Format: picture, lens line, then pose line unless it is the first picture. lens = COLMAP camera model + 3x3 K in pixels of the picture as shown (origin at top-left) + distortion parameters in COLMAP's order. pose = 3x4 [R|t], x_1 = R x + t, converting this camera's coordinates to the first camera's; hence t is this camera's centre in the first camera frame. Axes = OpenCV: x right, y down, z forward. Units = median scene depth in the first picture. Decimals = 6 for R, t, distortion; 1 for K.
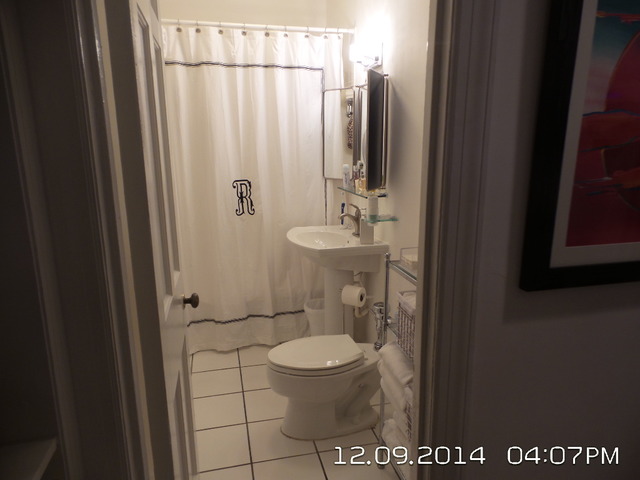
lens RADIAL K [[434.7, 0, 320.2], [0, 434.7, 241.2], [0, 0, 1]] dist [-0.006906, 0.004320]
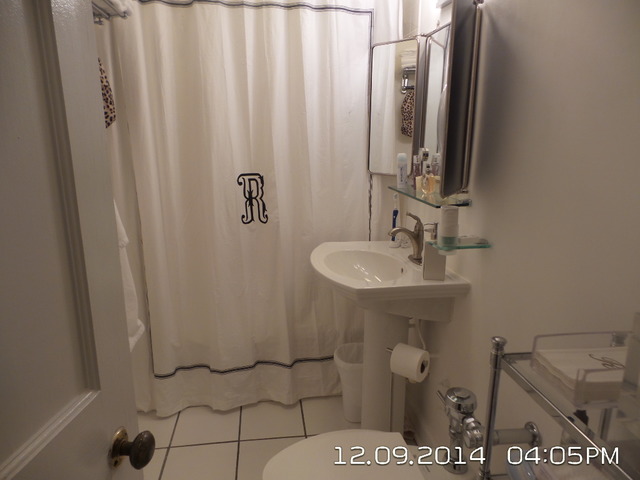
lens RADIAL K [[434.7, 0, 319.7], [0, 434.7, 239.2], [0, 0, 1]] dist [-0.006906, 0.004320]
pose [[0.994567, 0.033358, -0.098607, 0.003052], [-0.032205, 0.999393, 0.013260, -0.047611], [0.098990, -0.010013, 0.995038, 0.310049]]
